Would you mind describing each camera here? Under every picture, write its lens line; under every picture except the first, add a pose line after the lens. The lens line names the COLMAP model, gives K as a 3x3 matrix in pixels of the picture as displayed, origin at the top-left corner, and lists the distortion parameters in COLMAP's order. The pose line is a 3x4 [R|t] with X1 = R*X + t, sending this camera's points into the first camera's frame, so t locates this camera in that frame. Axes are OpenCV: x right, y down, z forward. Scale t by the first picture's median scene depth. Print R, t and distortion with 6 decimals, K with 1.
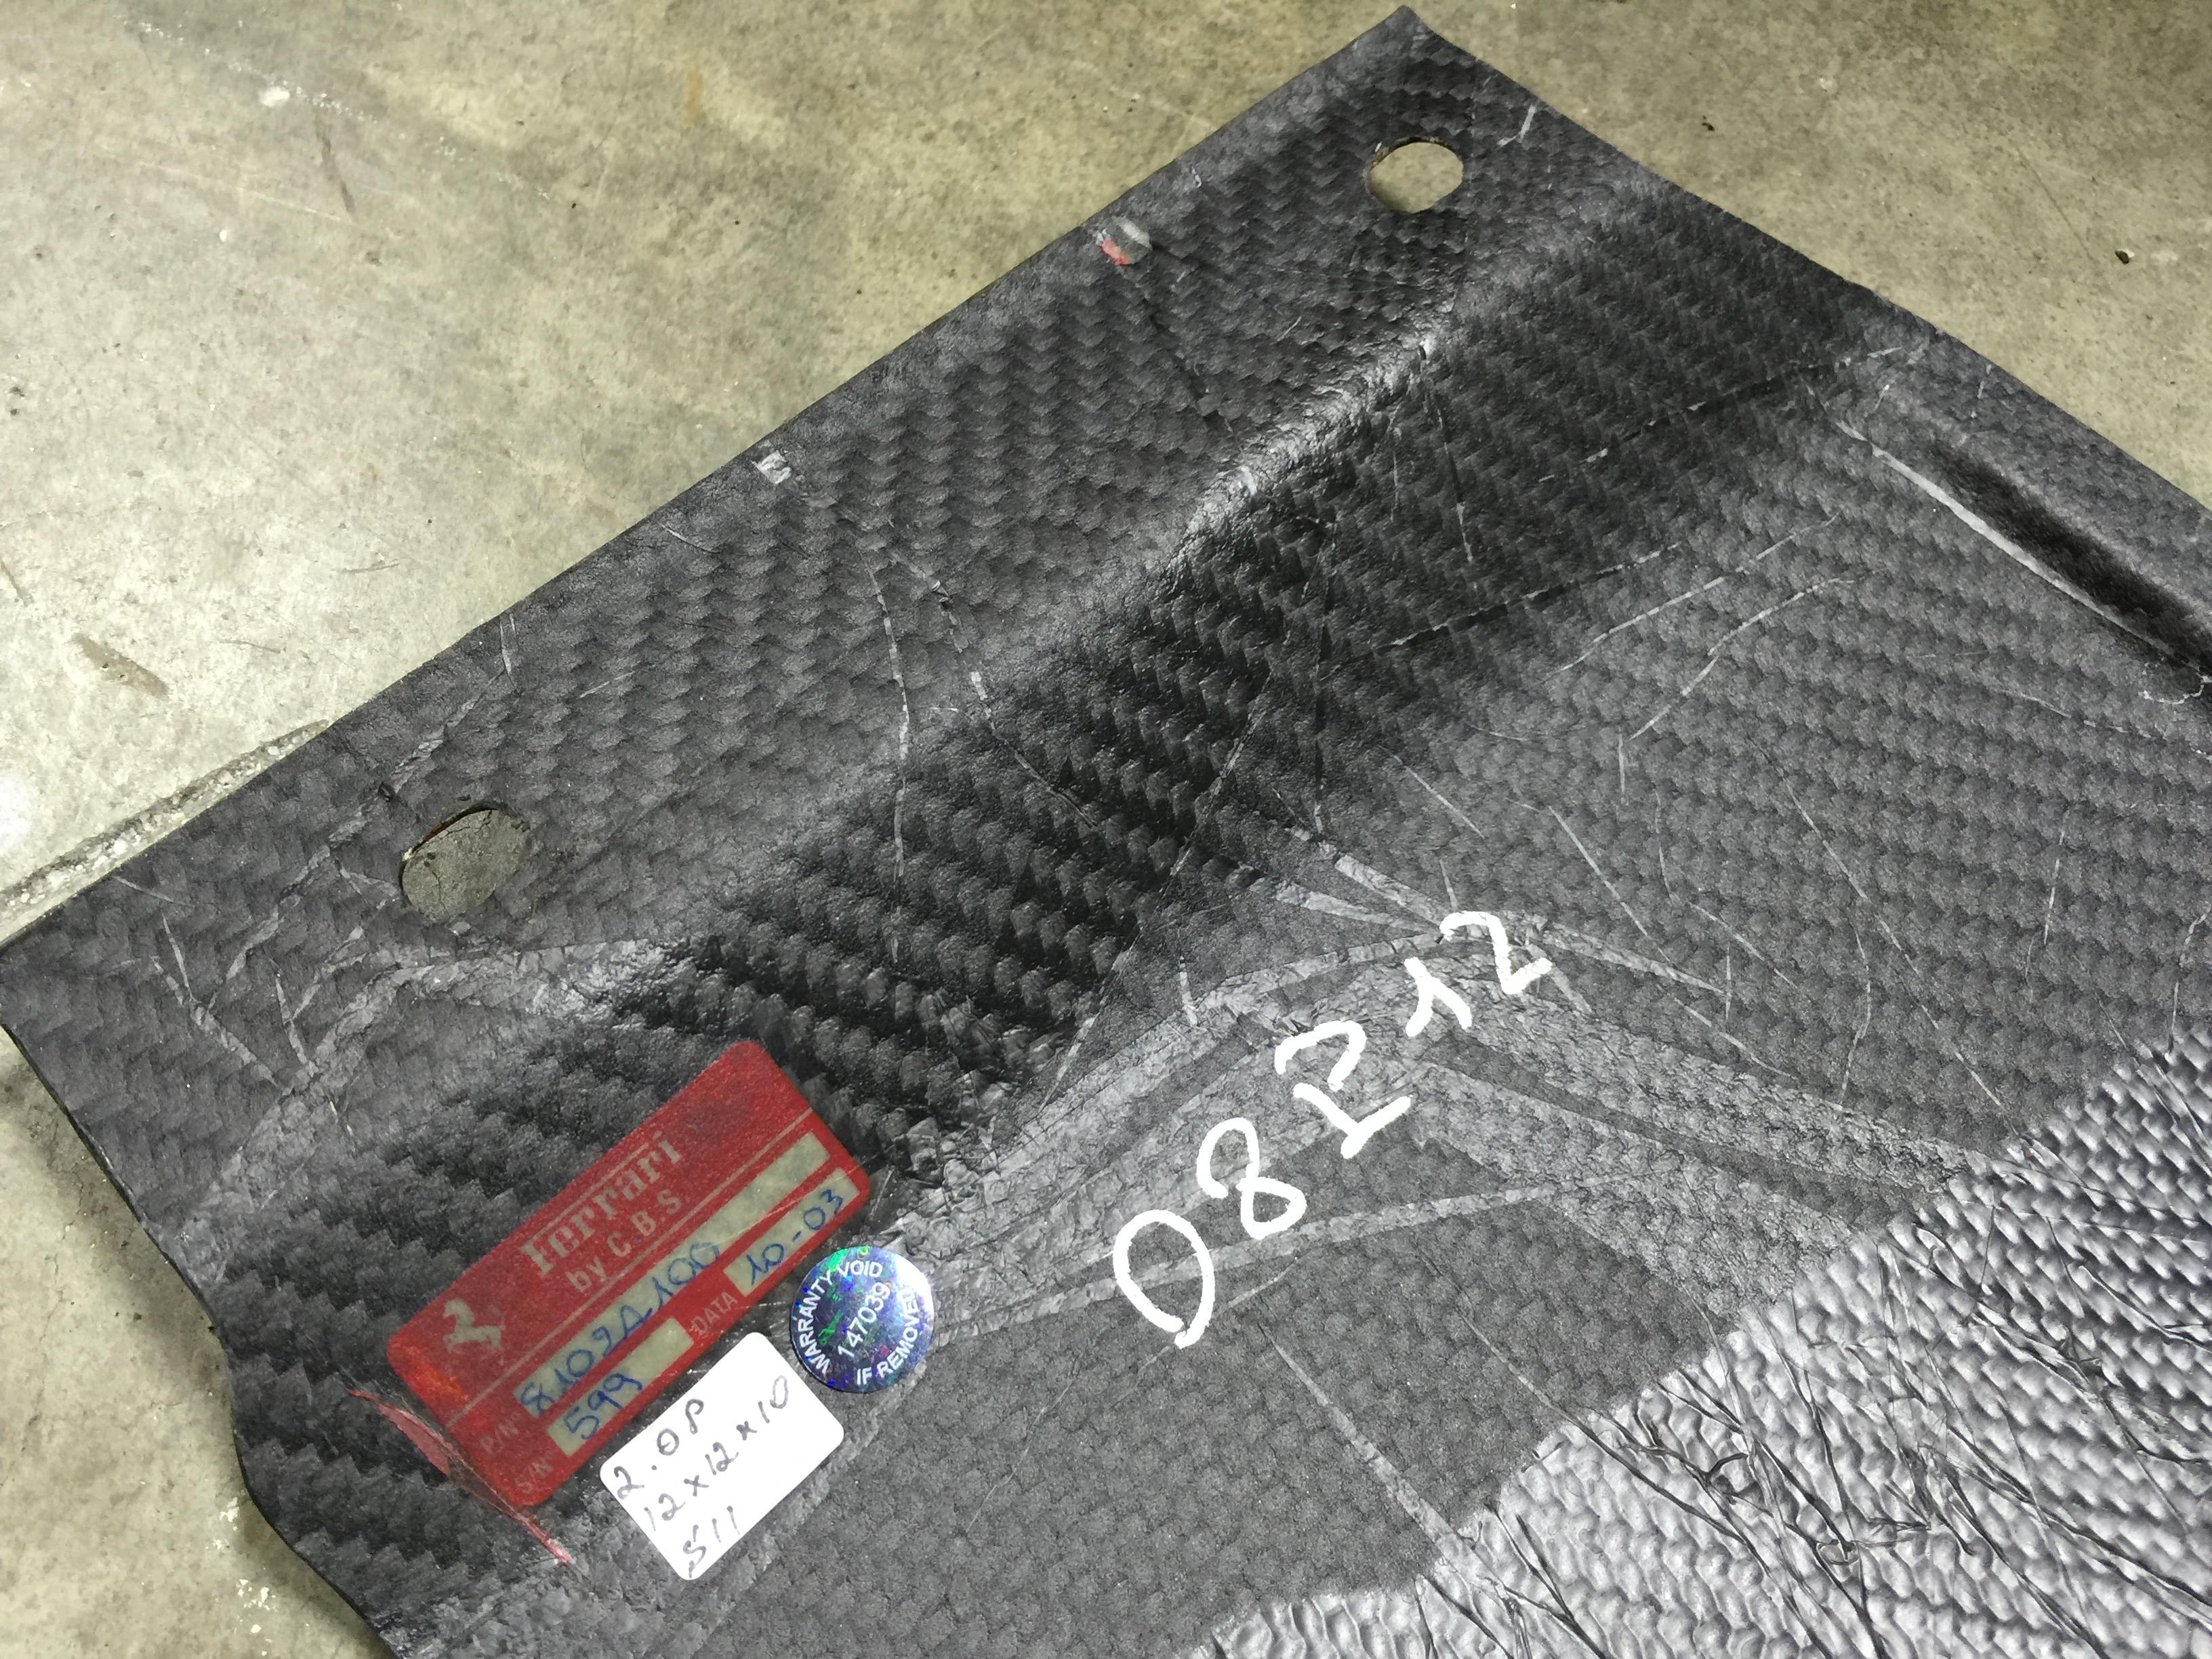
lens RADIAL K [[1911.5, 0, 1106.0], [0, 1911.5, 829.5], [0, 0, 1]] dist [0.088015, -0.140340]
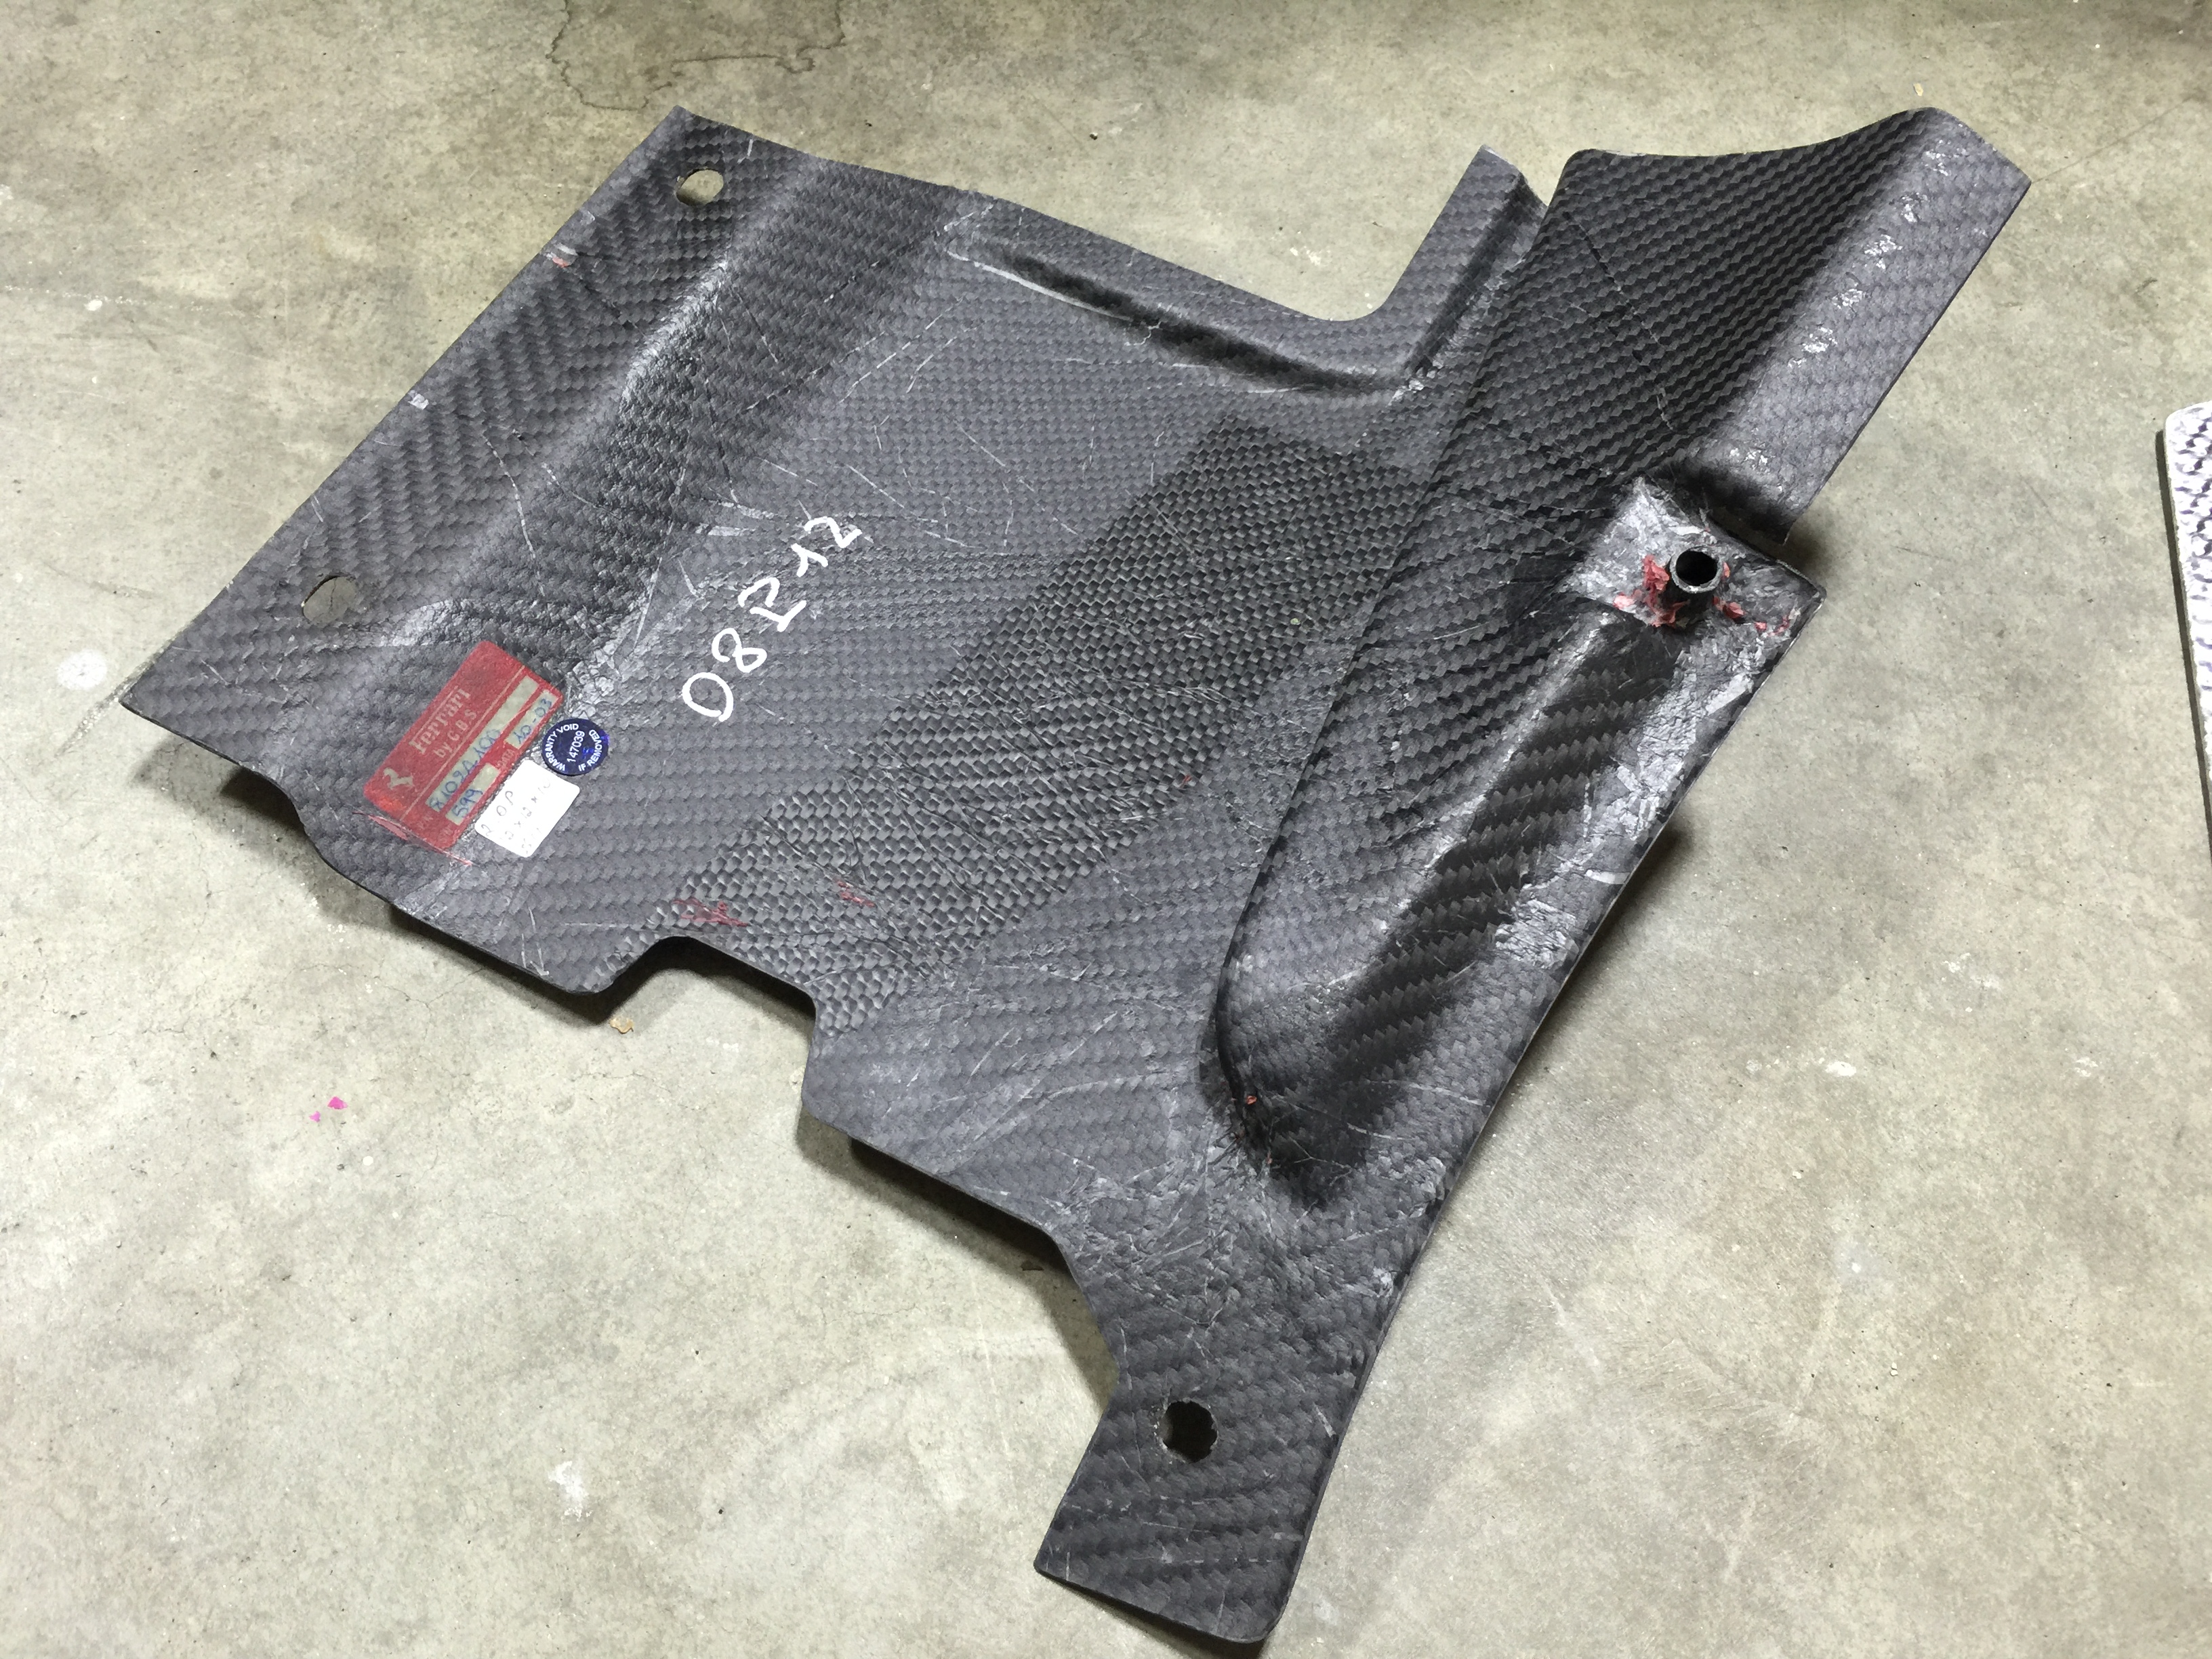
lens RADIAL K [[1873.4, 0, 1104.6], [0, 1873.4, 841.1], [0, 0, 1]] dist [0.086574, -0.120153]
pose [[0.948773, -0.295318, 0.112327, 0.143841], [0.297083, 0.954851, 0.001074, 0.441505], [-0.107572, 0.032352, 0.993671, -0.995880]]
